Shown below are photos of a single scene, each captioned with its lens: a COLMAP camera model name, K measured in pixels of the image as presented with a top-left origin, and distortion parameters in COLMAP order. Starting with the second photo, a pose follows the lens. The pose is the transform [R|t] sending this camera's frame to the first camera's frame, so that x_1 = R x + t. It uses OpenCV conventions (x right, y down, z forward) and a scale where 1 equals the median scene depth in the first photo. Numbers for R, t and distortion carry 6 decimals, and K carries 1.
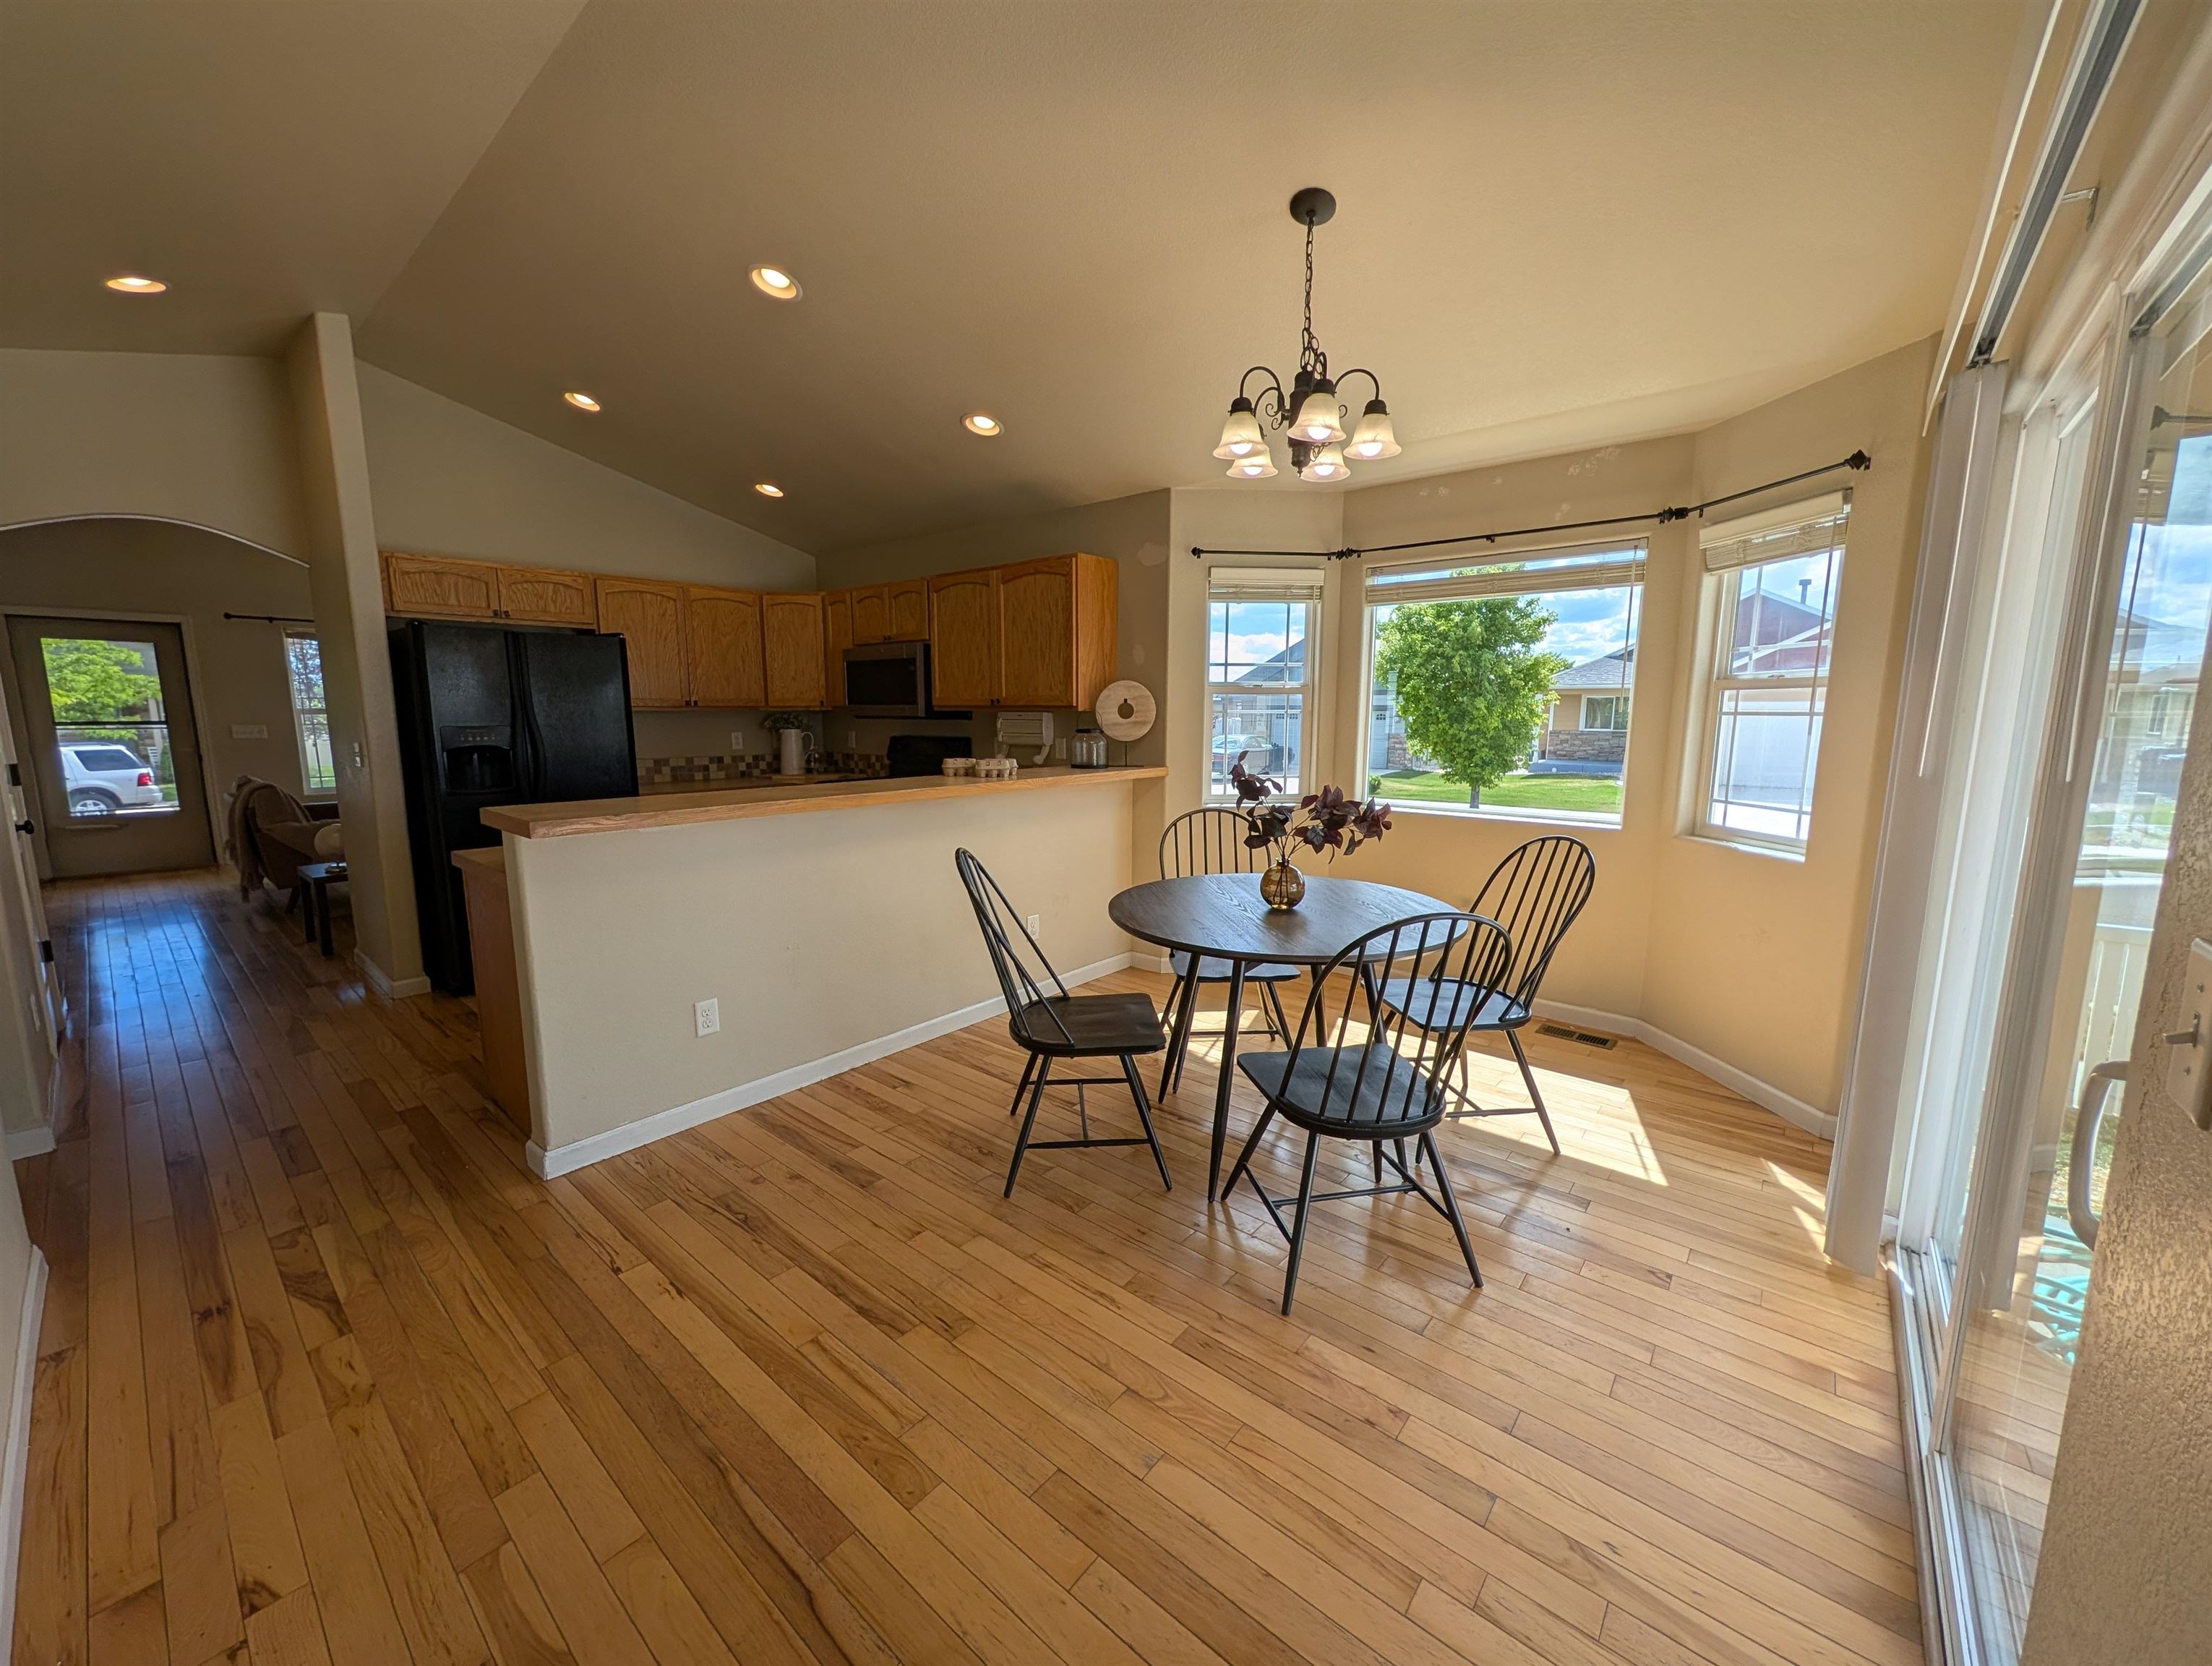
lens RADIAL K [[850.8, 0, 1099.7], [0, 850.8, 835.5], [0, 0, 1]] dist [0.000208, 0.000422]
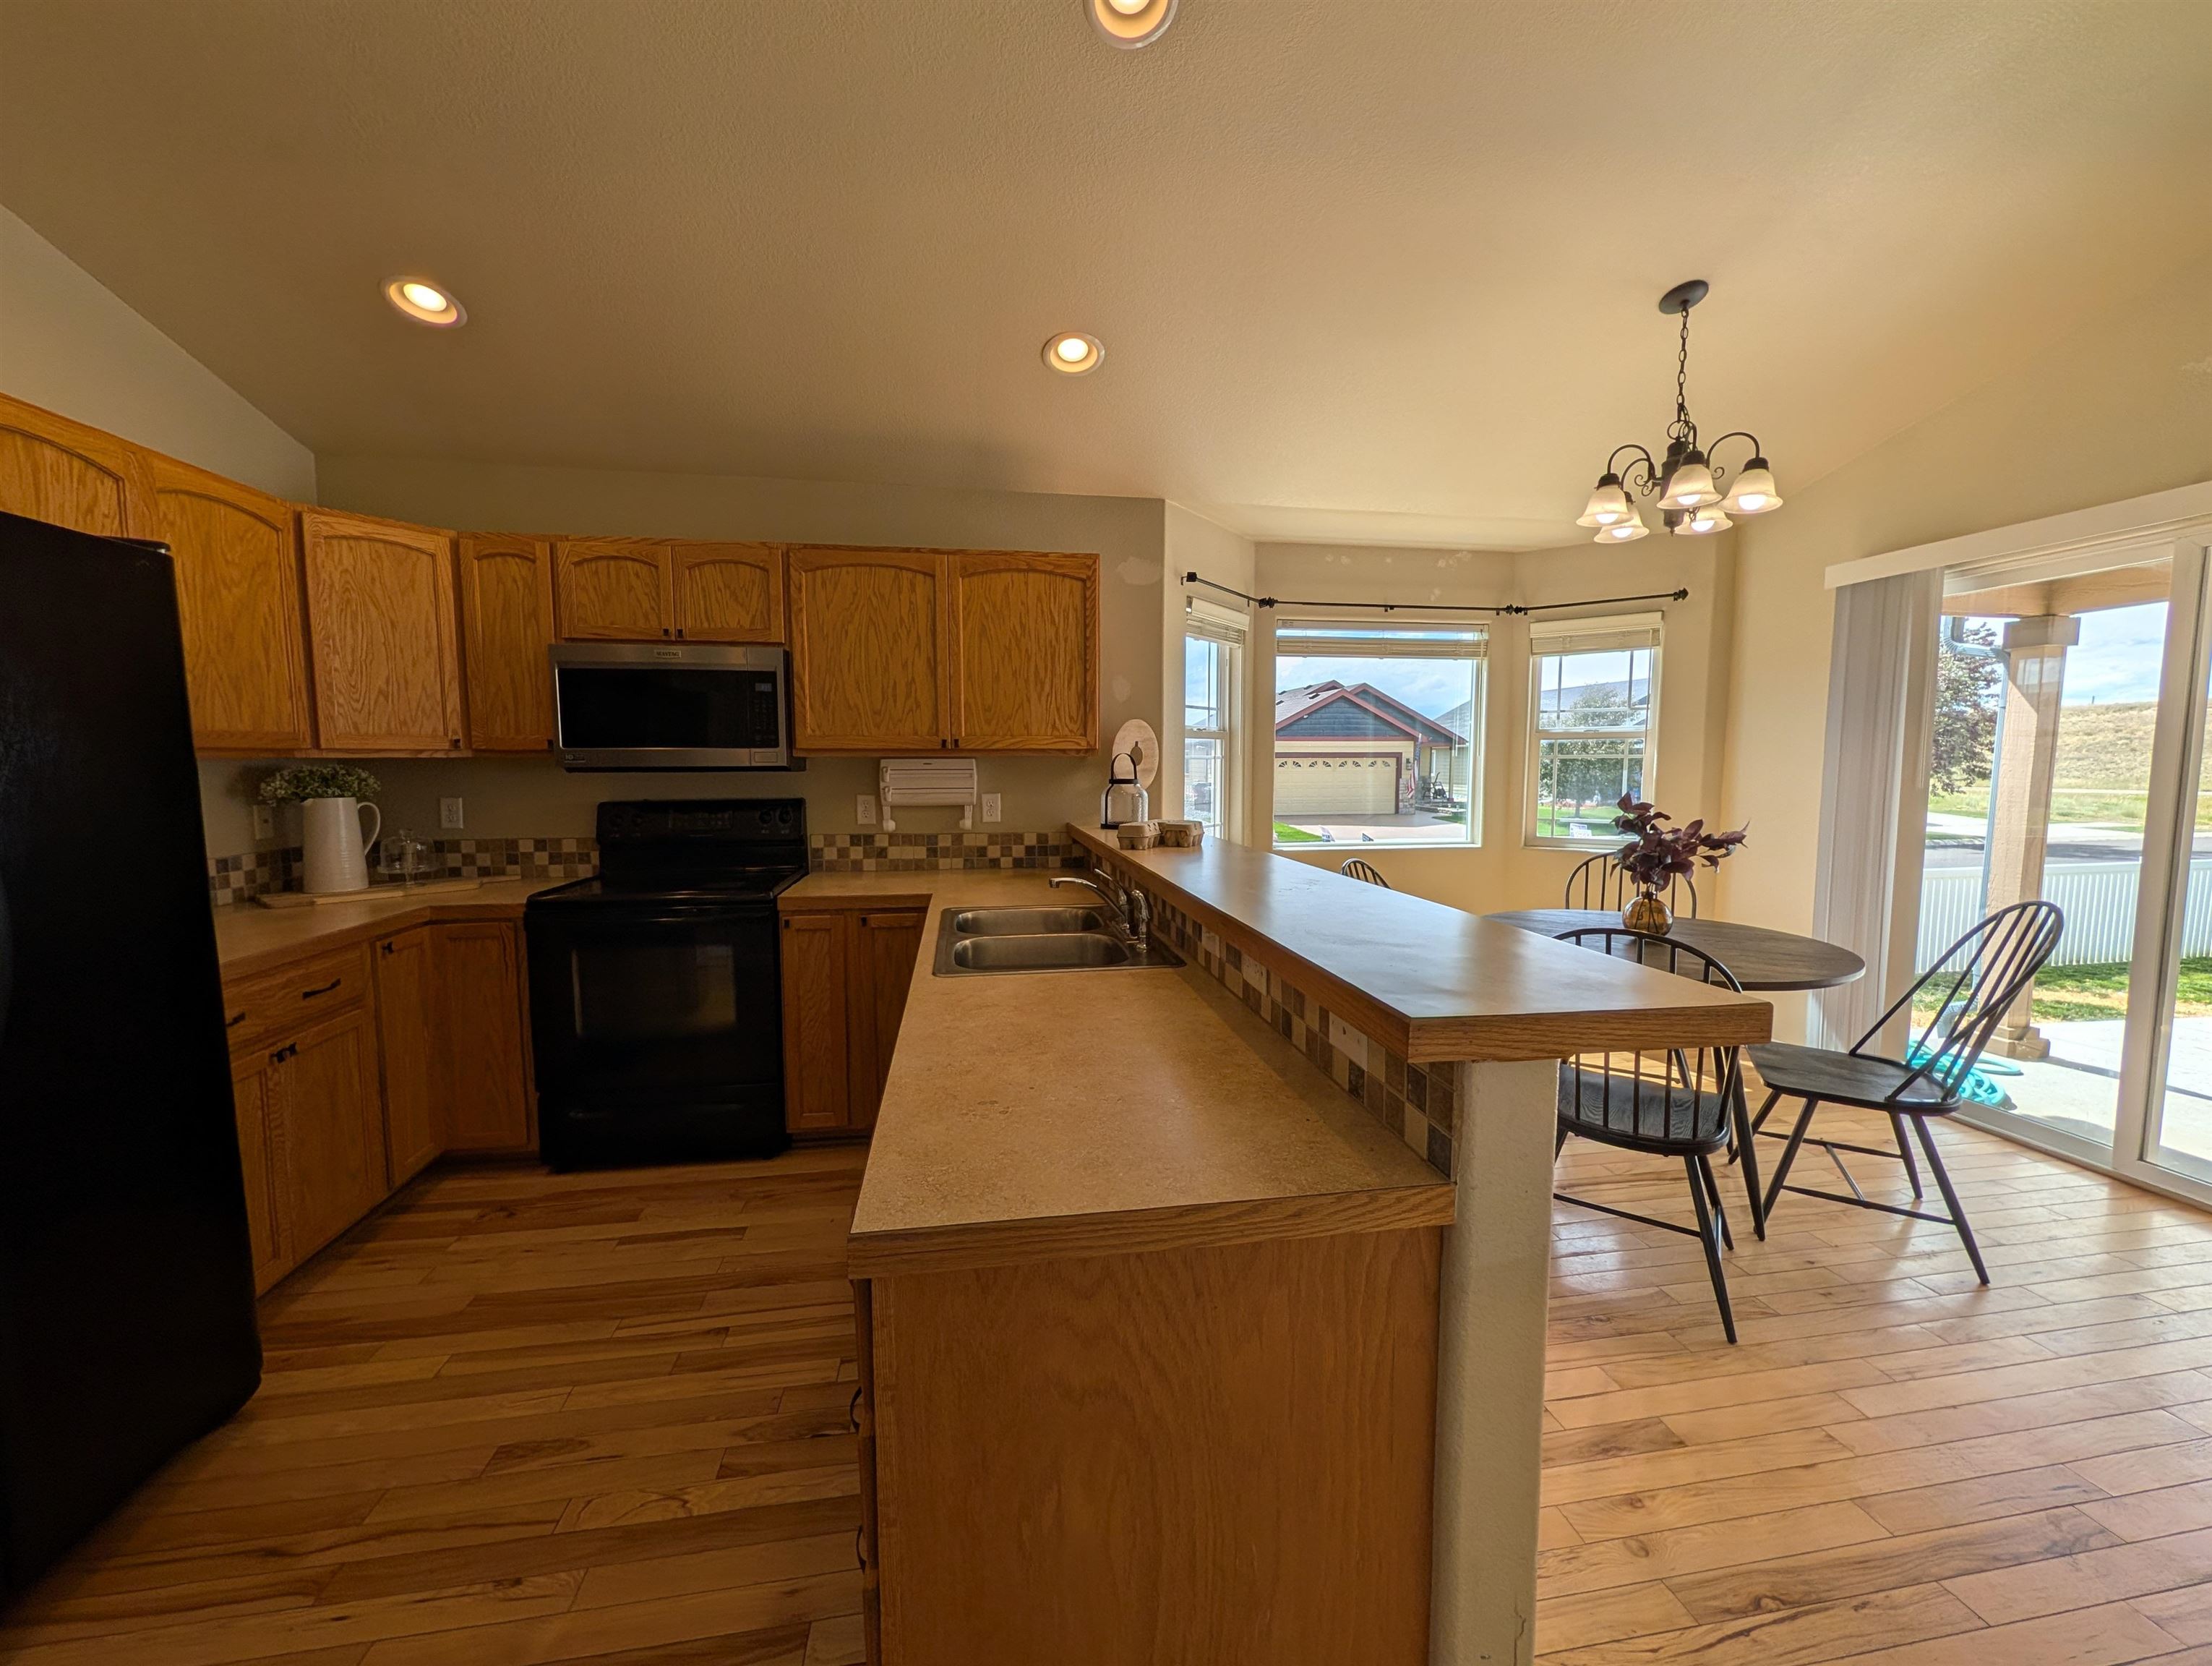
lens RADIAL K [[850.8, 0, 1099.7], [0, 850.8, 835.5], [0, 0, 1]] dist [0.000208, 0.000422]
pose [[0.648707, -0.070485, 0.757767, -0.626098], [0.115608, 0.993273, -0.006578, -0.070424], [-0.752206, 0.091871, 0.652492, 0.508368]]
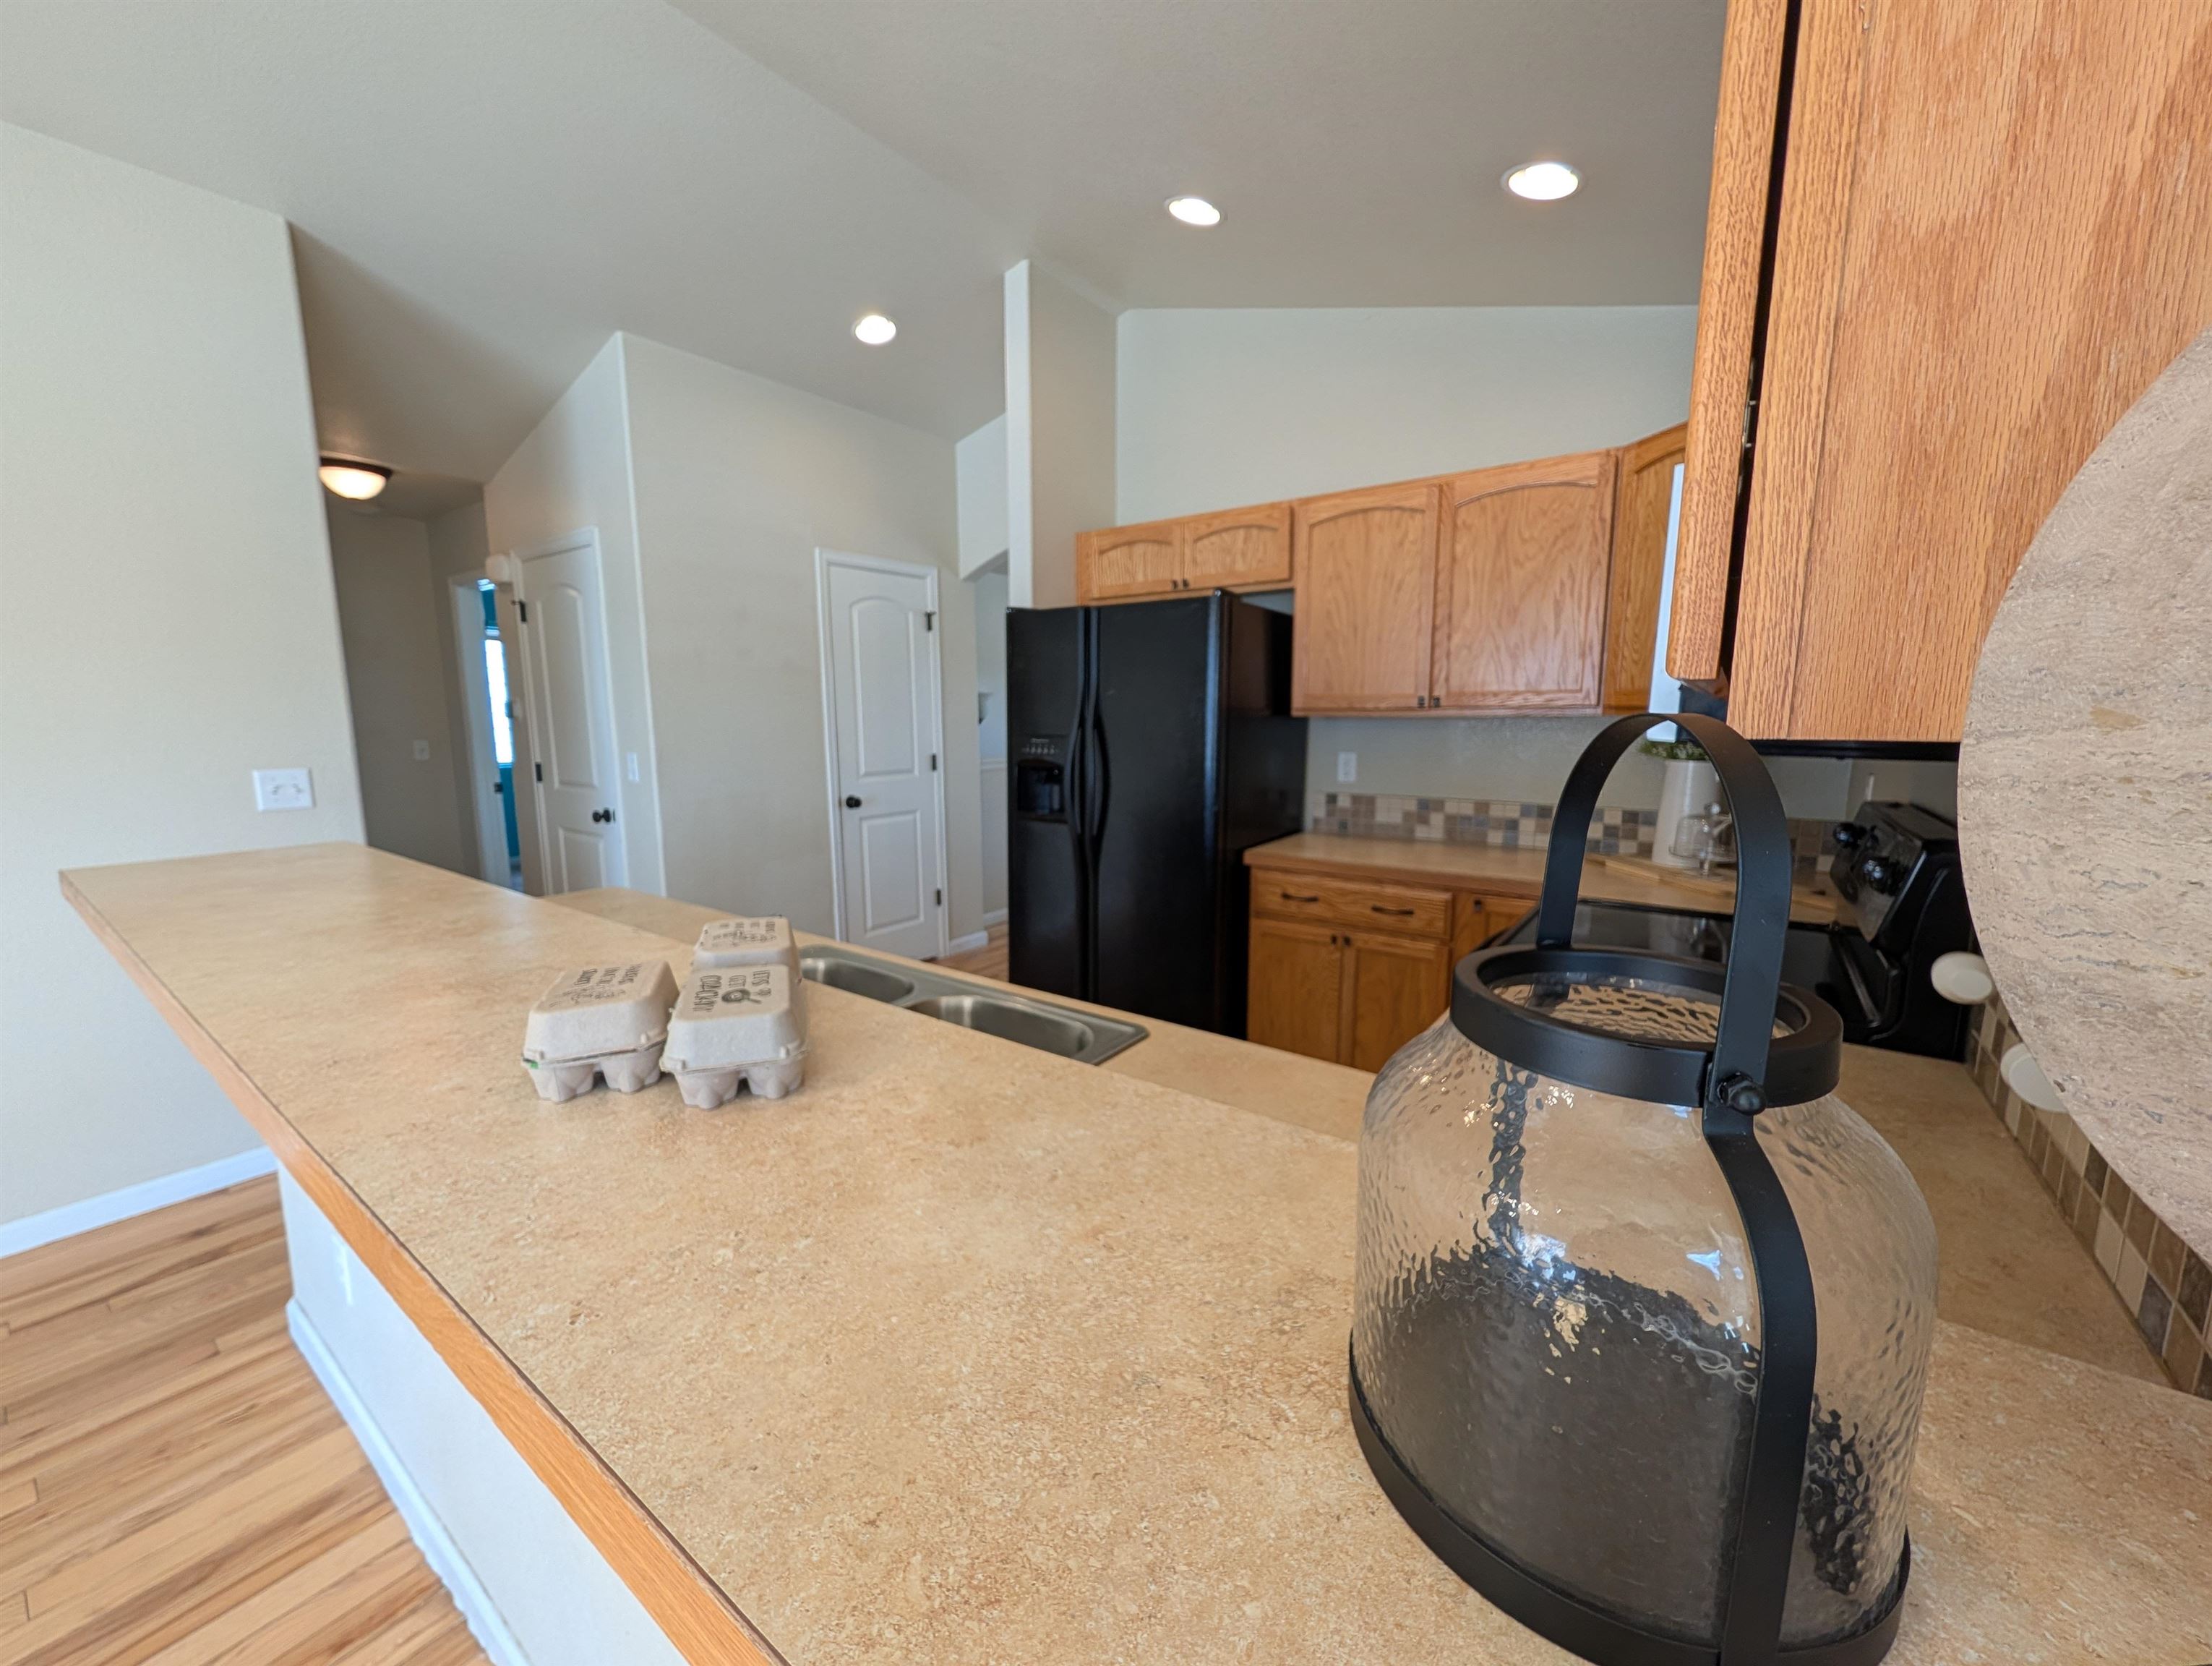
lens RADIAL K [[850.8, 0, 1099.7], [0, 850.8, 835.5], [0, 0, 1]] dist [0.000208, 0.000422]
pose [[0.077726, 0.142626, -0.986720, 0.056055], [-0.147592, 0.980455, 0.130095, -0.140703], [0.985990, 0.135520, 0.097257, 0.943839]]
